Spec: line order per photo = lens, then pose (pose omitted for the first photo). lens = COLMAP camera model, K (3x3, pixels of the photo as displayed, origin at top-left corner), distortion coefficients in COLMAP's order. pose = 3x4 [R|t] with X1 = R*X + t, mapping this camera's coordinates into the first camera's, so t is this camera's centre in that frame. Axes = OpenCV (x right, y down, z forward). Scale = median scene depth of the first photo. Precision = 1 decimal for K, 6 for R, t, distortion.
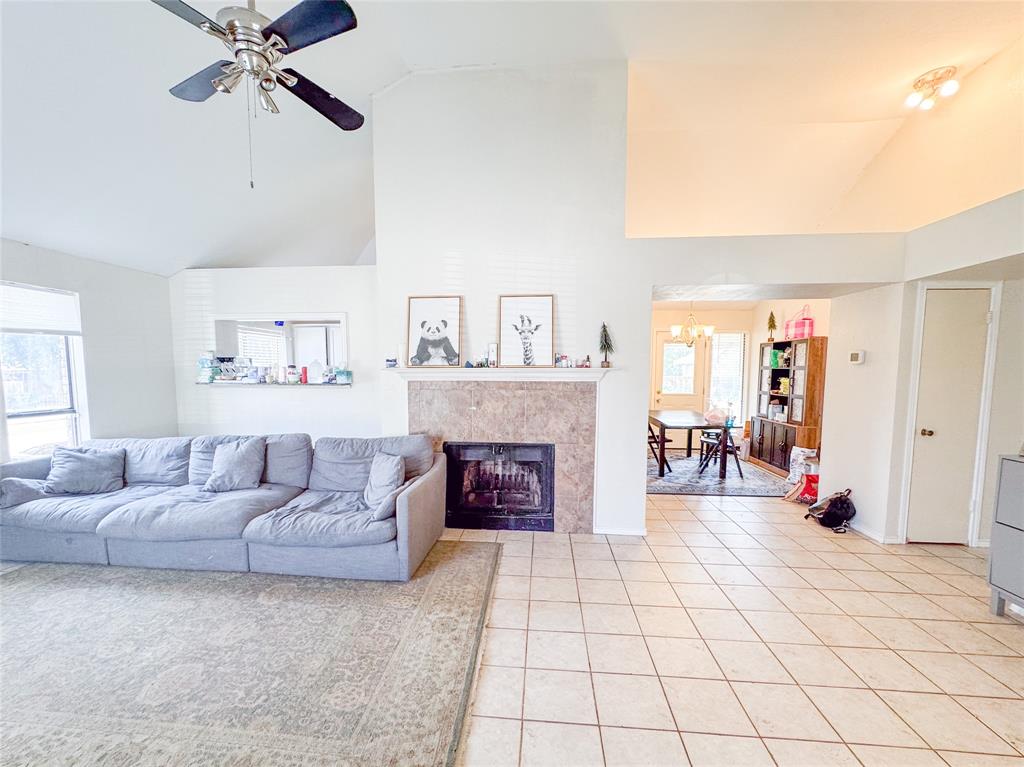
lens RADIAL K [[431.1, 0, 502.1], [0, 431.1, 405.7], [0, 0, 1]] dist [-0.001998, -0.000043]
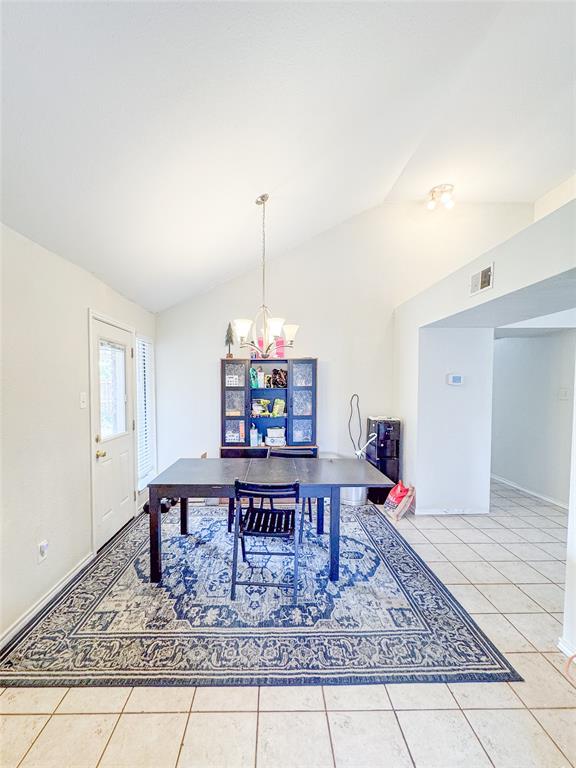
lens RADIAL K [[323.3, 0, 283.5], [0, 323.3, 398.6], [0, 0, 1]] dist [-0.001998, -0.000043]
pose [[-0.113527, -0.039365, 0.992755, -0.038033], [0.090783, 0.994624, 0.049820, -0.098639], [-0.989379, 0.095781, -0.109343, 1.056707]]
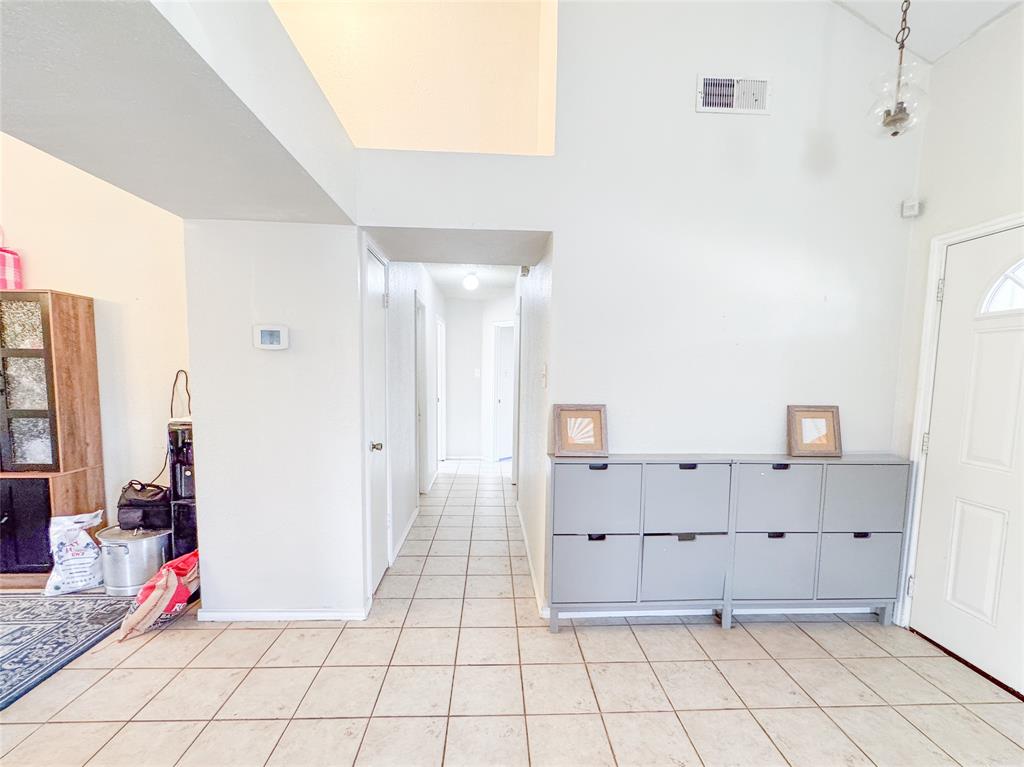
lens RADIAL K [[431.1, 0, 502.1], [0, 431.1, 405.7], [0, 0, 1]] dist [-0.001998, -0.000043]
pose [[-0.144759, -0.090375, 0.985331, 0.133985], [0.067730, 0.992579, 0.100990, -0.039650], [-0.987146, 0.081355, -0.137564, 0.517805]]
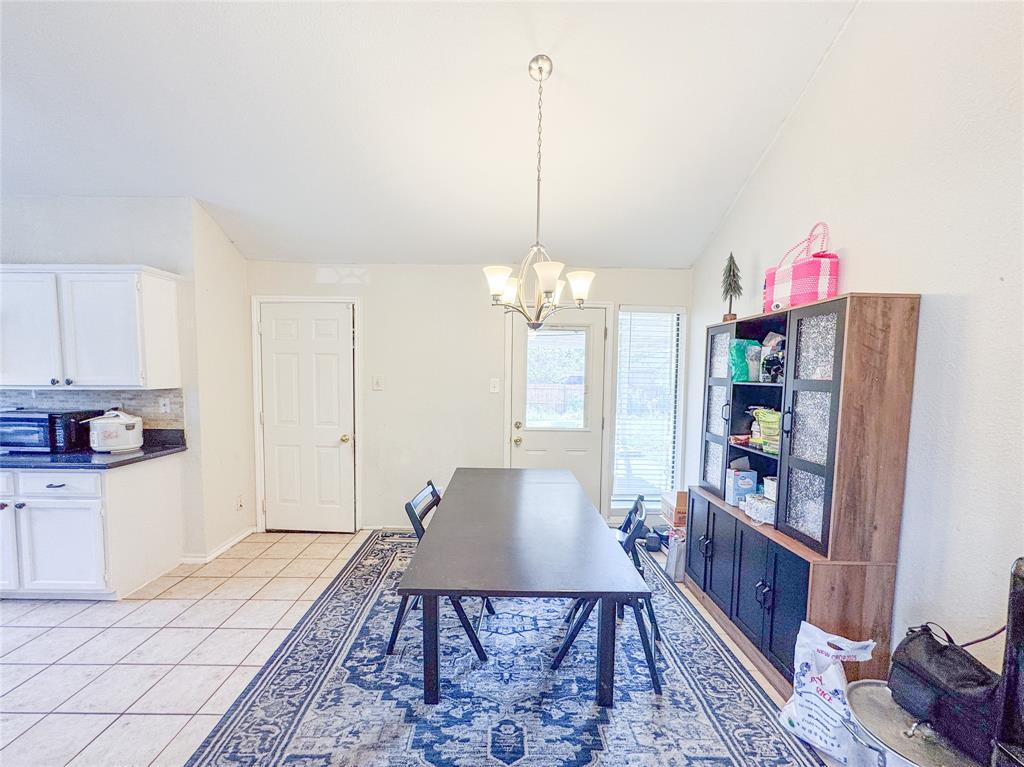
lens RADIAL K [[431.1, 0, 502.1], [0, 431.1, 405.7], [0, 0, 1]] dist [-0.001998, -0.000043]
pose [[0.995022, 0.004549, 0.099552, 0.377612], [-0.003455, 0.999932, -0.011165, -0.062222], [-0.099596, 0.010766, 0.994970, 0.634087]]
